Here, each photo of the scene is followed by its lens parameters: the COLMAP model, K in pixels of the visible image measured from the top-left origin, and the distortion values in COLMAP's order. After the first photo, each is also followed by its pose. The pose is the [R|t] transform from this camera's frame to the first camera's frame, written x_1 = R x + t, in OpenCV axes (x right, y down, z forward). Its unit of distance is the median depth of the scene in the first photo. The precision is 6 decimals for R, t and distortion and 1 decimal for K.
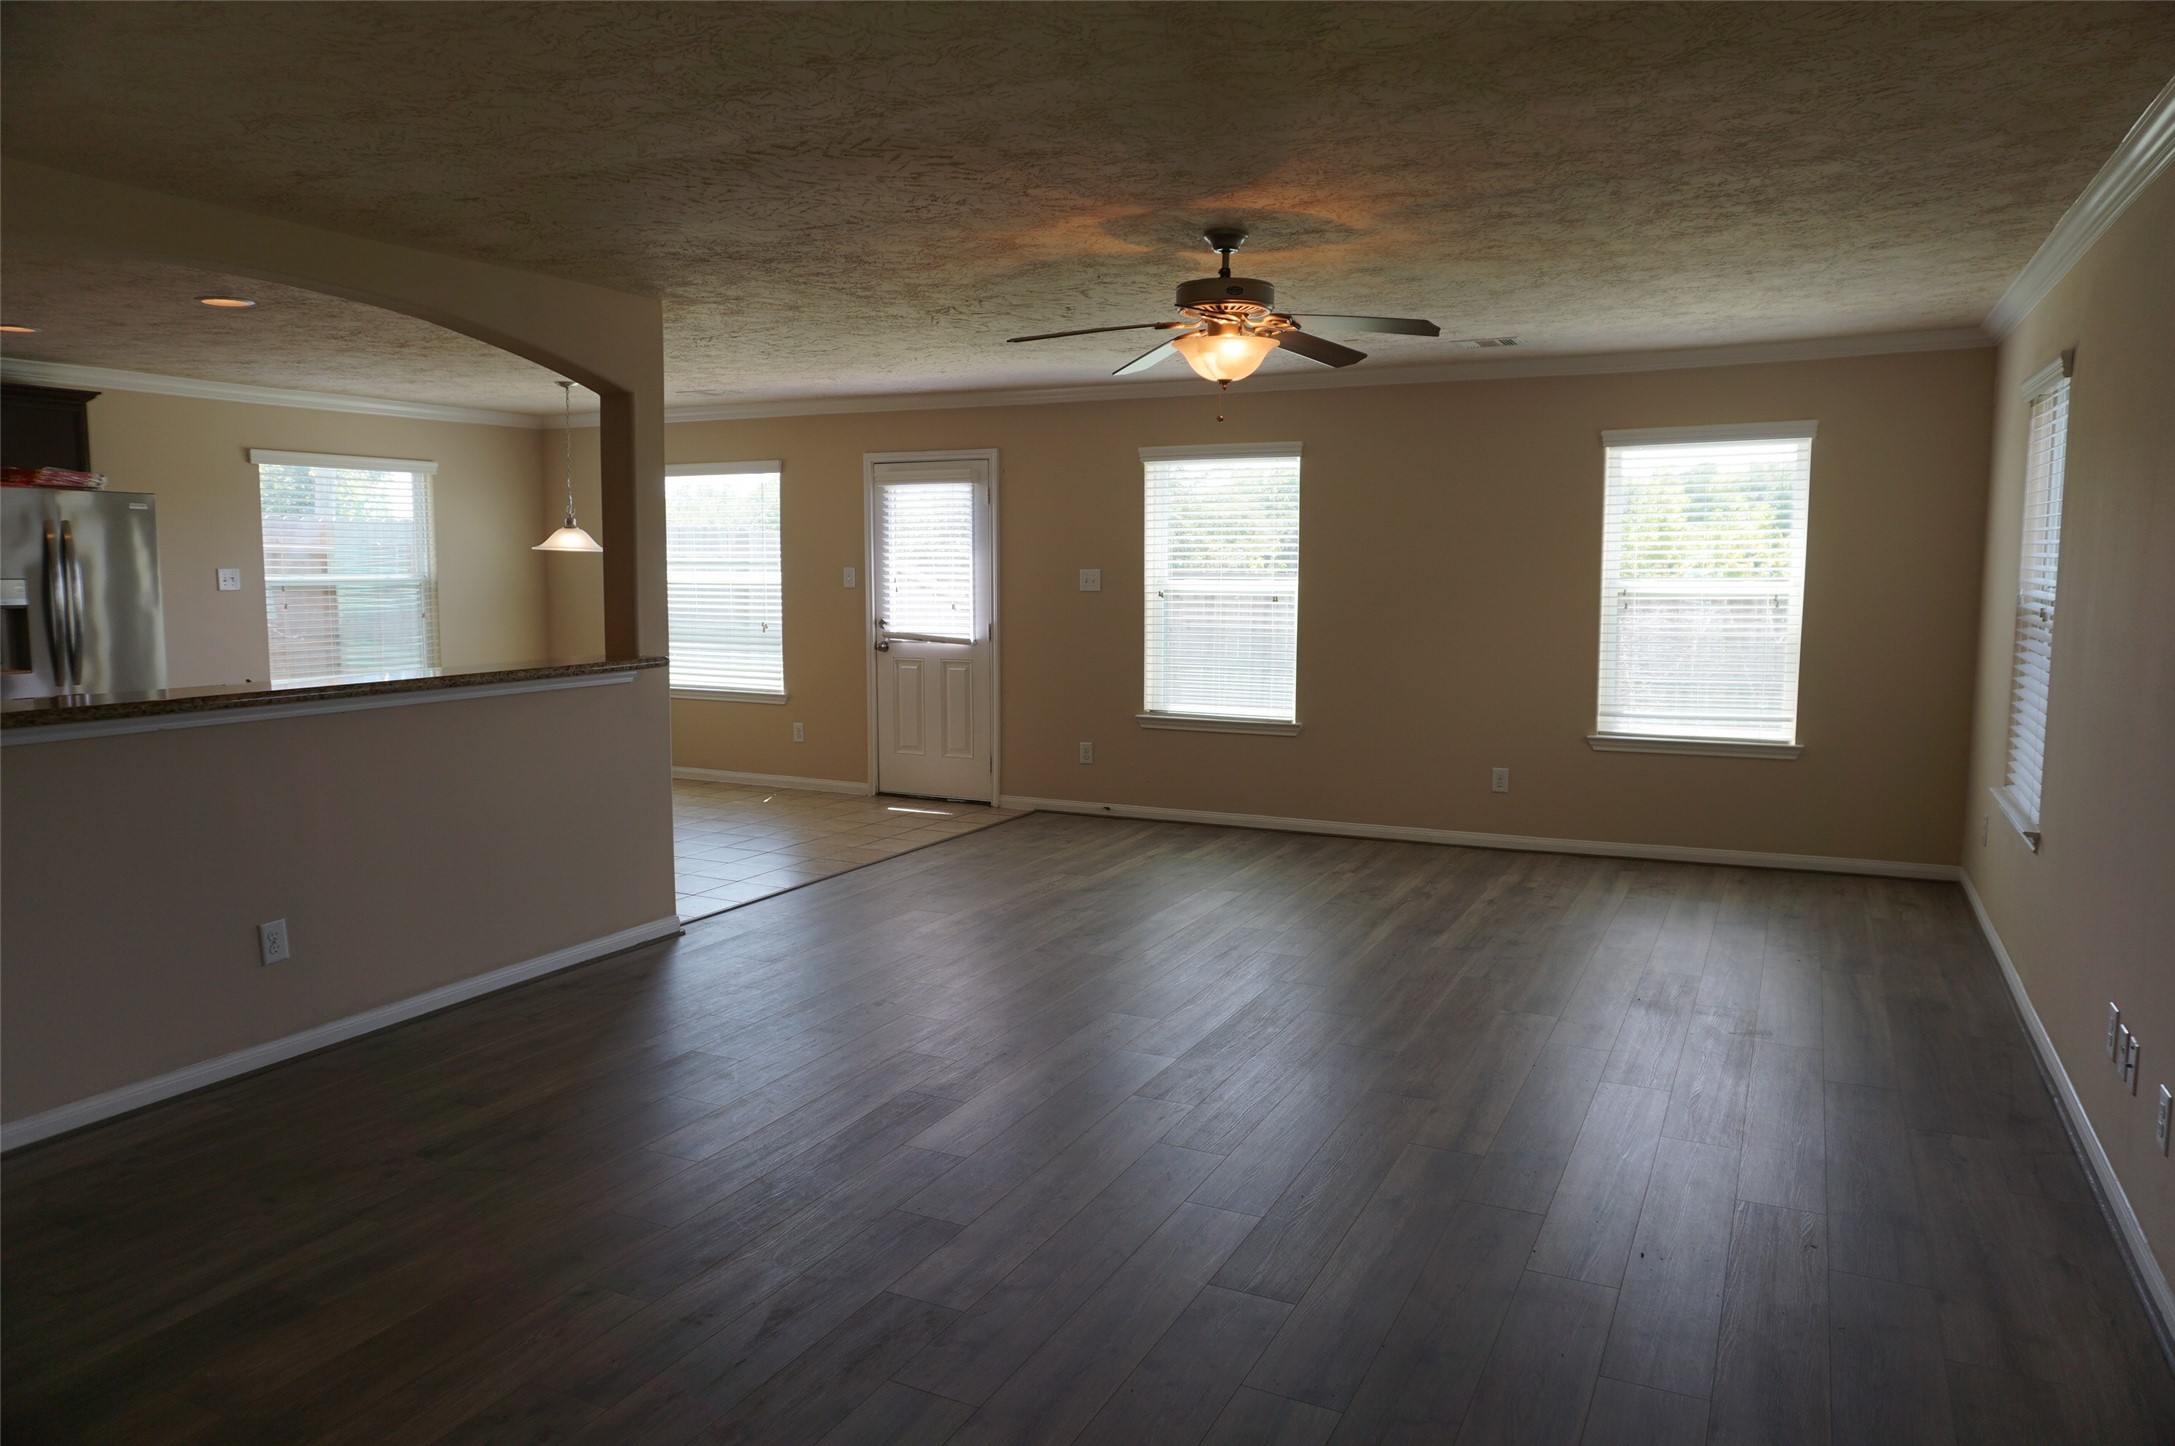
lens RADIAL K [[1460.9, 0, 1076.4], [0, 1460.9, 727.6], [0, 0, 1]] dist [-0.050854, 0.037522]
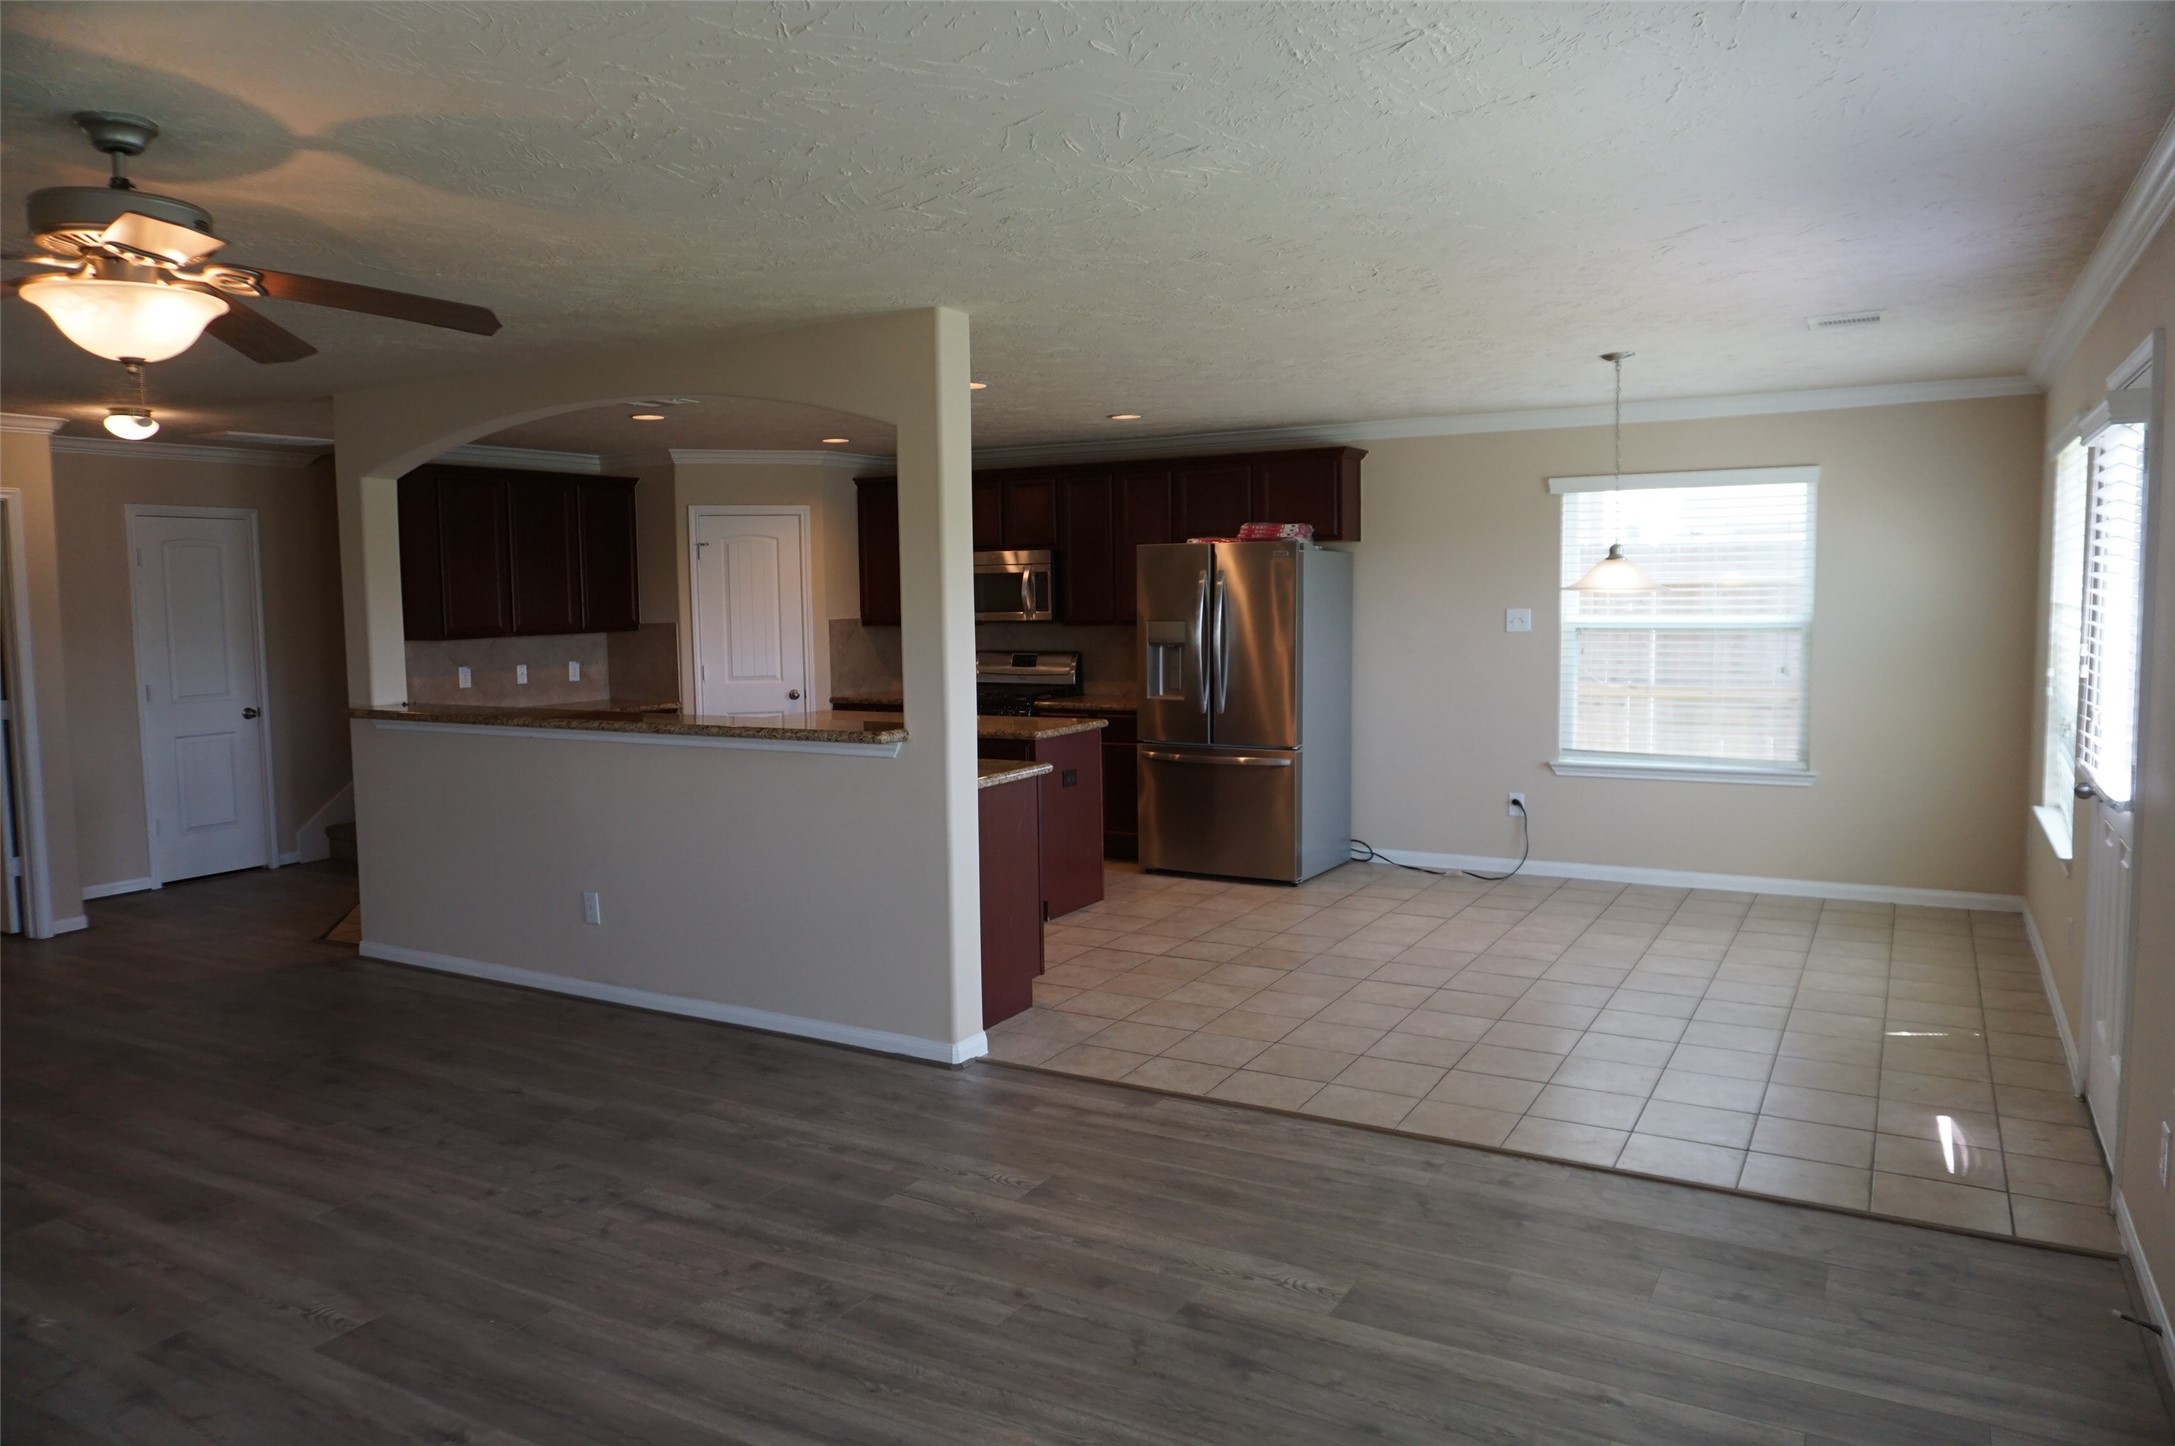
lens RADIAL K [[1460.9, 0, 1092.6], [0, 1460.9, 727.9], [0, 0, 1]] dist [-0.050854, 0.037522]
pose [[-0.051544, 0.093272, -0.994306, 0.341988], [-0.098768, 0.990272, 0.098014, -0.089686], [0.993775, 0.103258, -0.041831, 0.701892]]
